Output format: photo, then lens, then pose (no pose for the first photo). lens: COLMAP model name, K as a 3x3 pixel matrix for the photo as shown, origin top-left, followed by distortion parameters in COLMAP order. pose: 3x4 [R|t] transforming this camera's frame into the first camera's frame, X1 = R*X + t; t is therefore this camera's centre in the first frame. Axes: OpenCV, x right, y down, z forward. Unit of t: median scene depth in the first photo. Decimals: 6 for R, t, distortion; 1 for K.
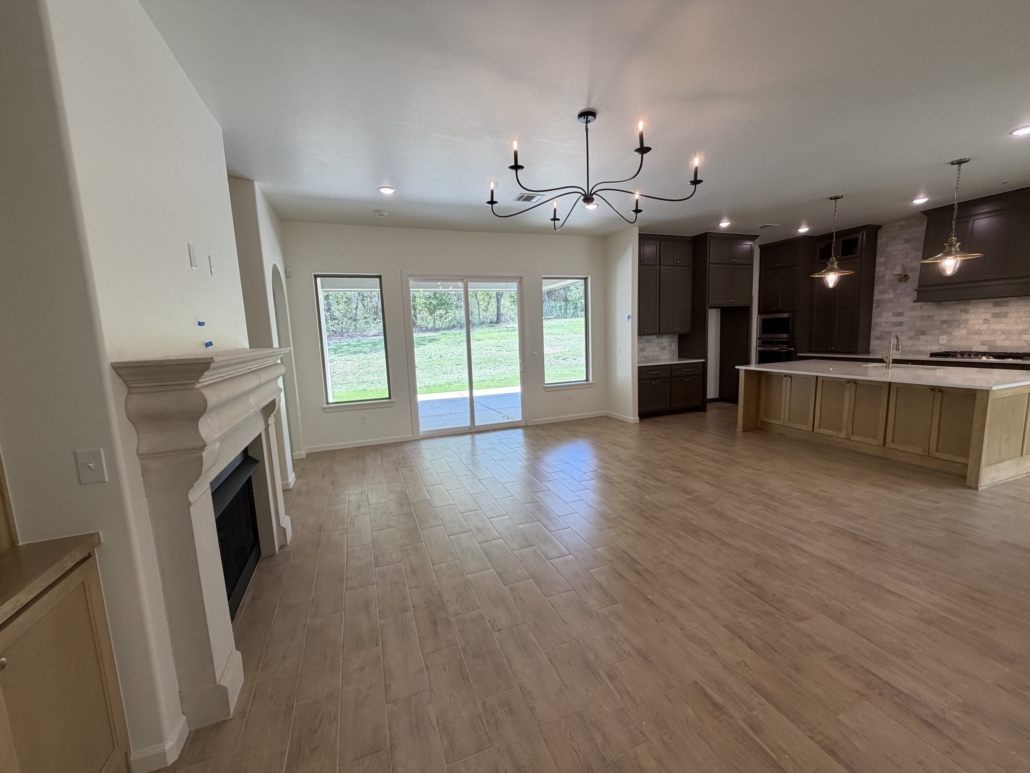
lens RADIAL K [[411.9, 0, 512.5], [0, 411.9, 389.6], [0, 0, 1]] dist [0.002189, -0.000198]
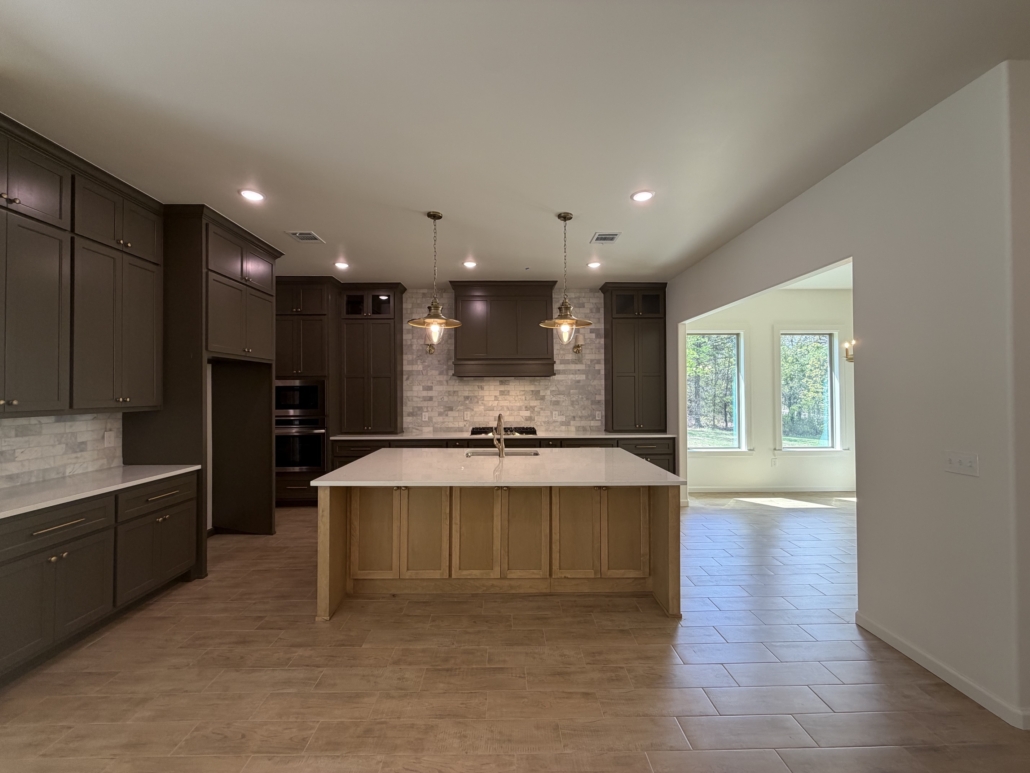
lens RADIAL K [[411.9, 0, 511.8], [0, 411.9, 386.0], [0, 0, 1]] dist [0.002189, -0.000198]
pose [[0.346480, 0.048661, 0.936794, 0.160571], [0.120345, 0.988095, -0.095837, -0.083712], [-0.930306, 0.145944, 0.336499, 0.558981]]
